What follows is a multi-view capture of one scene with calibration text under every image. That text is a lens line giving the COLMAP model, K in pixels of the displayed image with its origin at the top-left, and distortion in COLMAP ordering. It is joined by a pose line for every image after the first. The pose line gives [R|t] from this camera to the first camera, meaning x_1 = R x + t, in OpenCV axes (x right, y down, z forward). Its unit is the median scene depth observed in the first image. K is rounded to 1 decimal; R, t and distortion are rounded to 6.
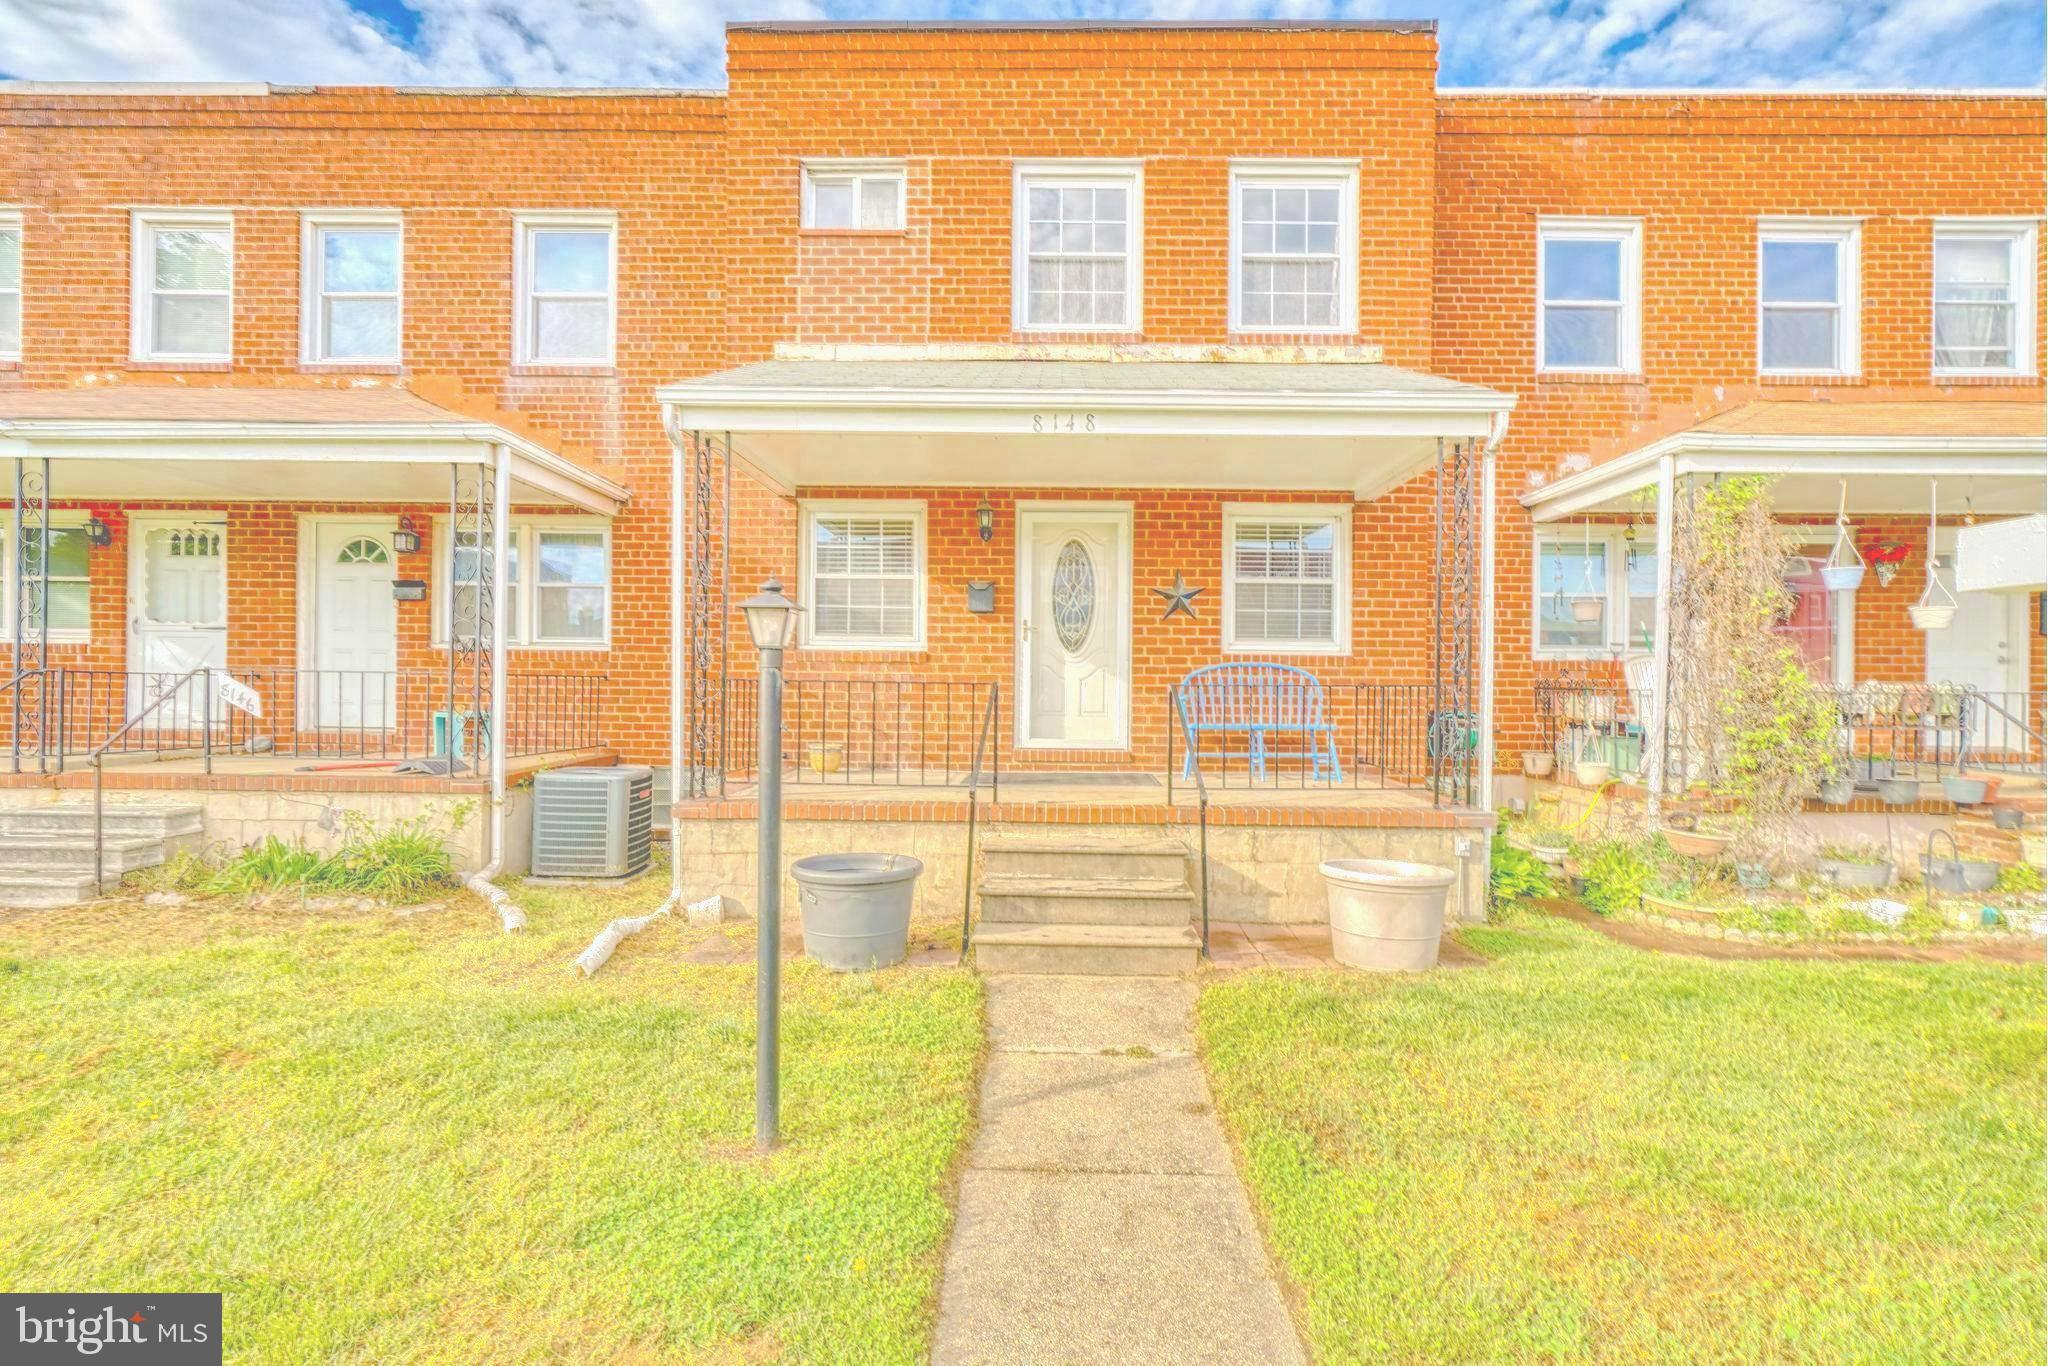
lens RADIAL K [[935.1, 0, 1024.0], [0, 935.1, 683.0], [0, 0, 1]] dist [-0.001118, 0.000000]
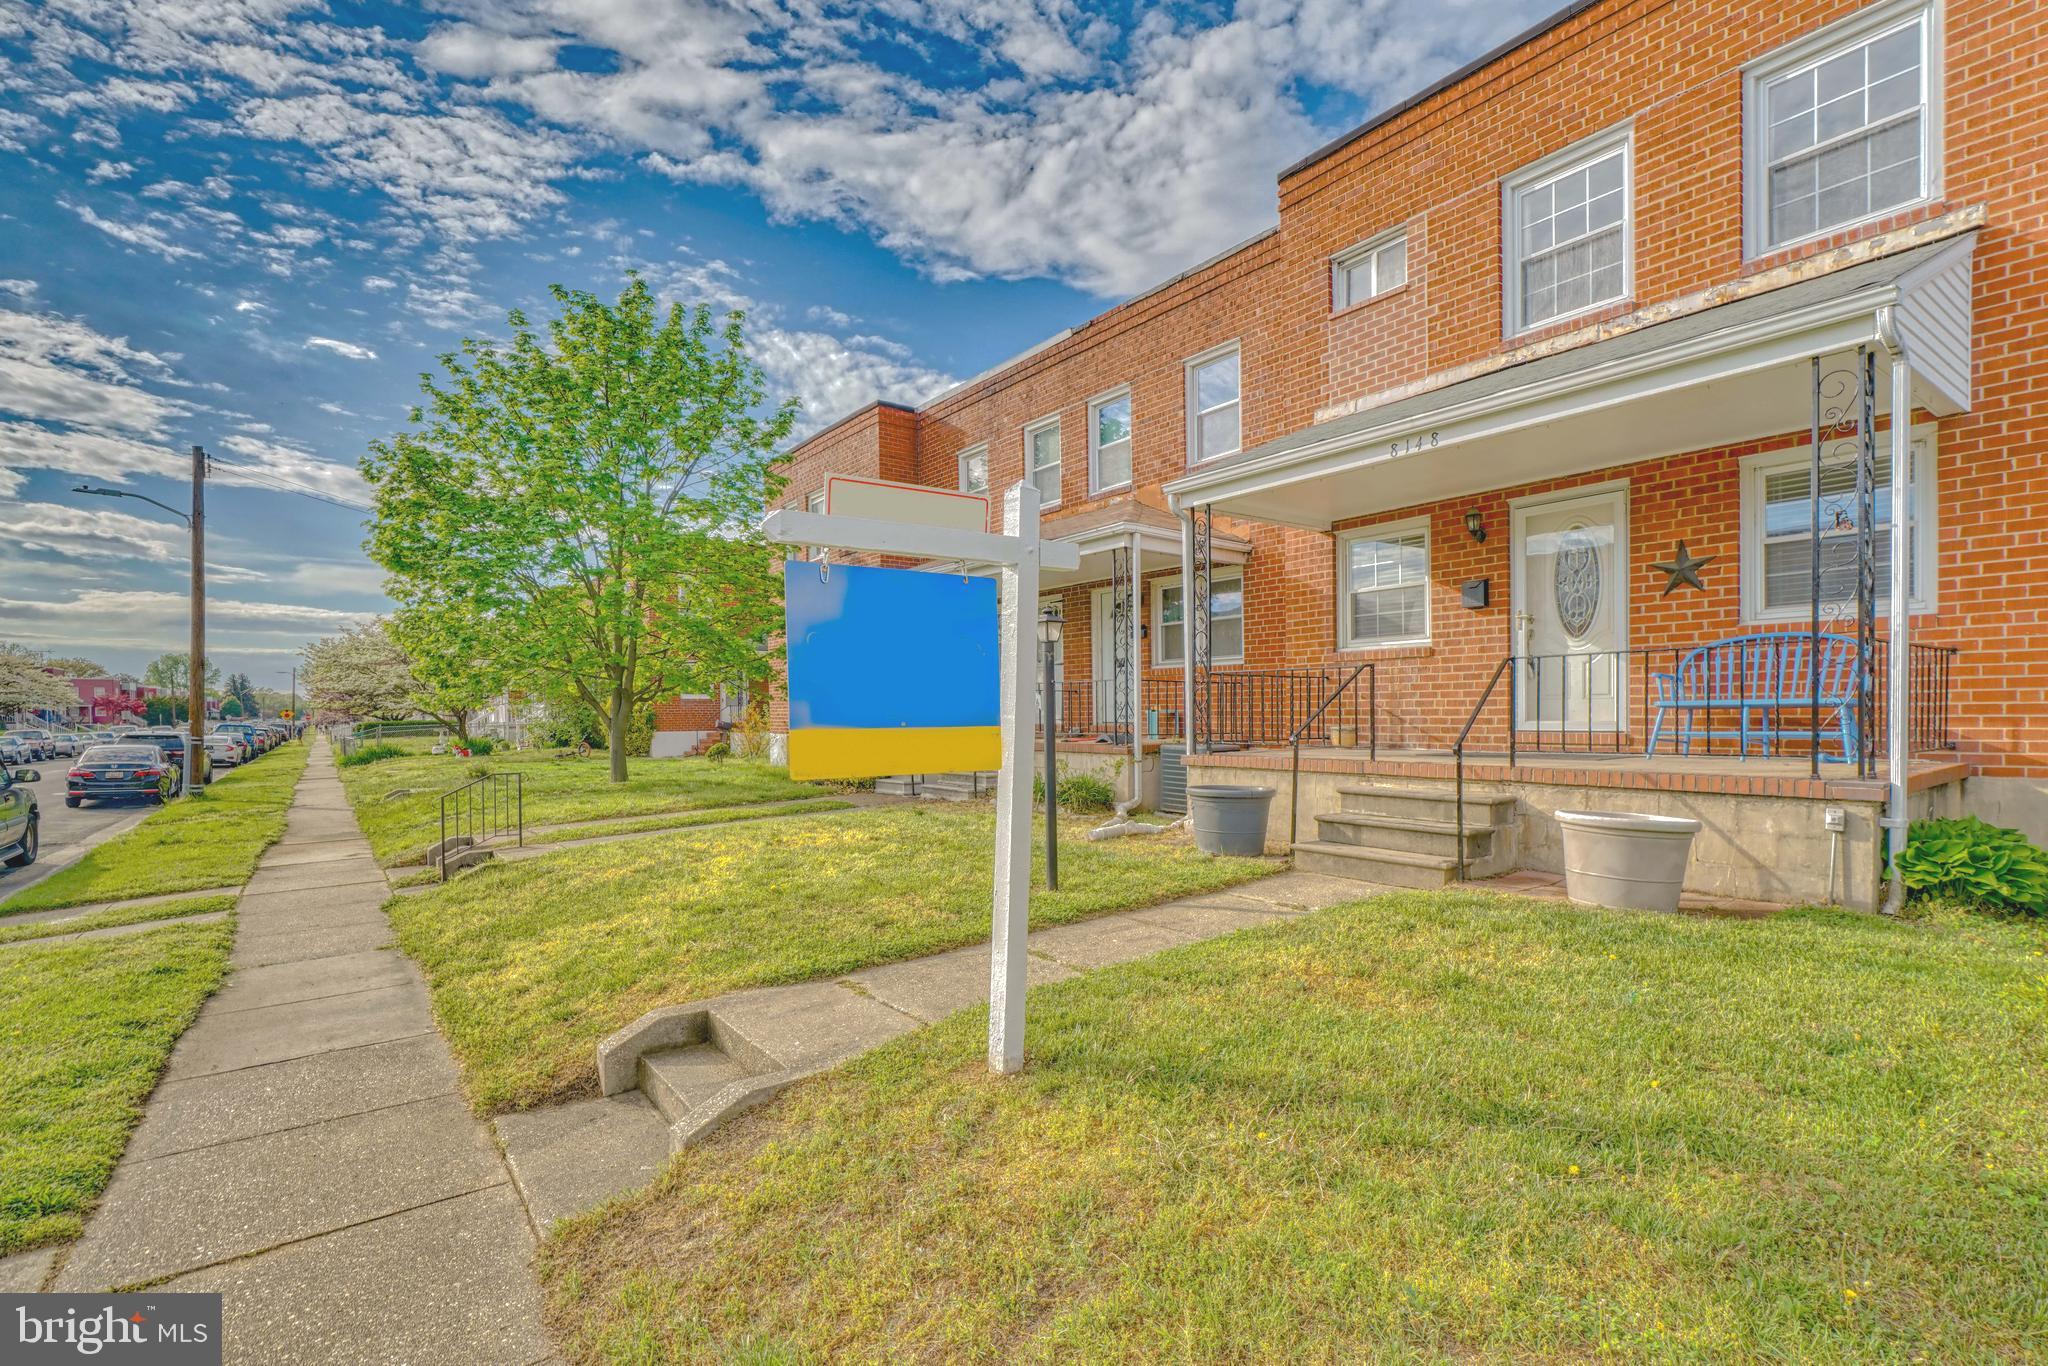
lens RADIAL K [[946.5, 0, 1026.1], [0, 946.5, 757.0], [0, 0, 1]] dist [-0.001811, 0.006984]
pose [[0.611764, 0.020981, -0.790762, 0.520431], [0.013661, 0.999219, 0.037080, 0.052500], [0.790922, -0.033487, 0.611000, -0.113185]]
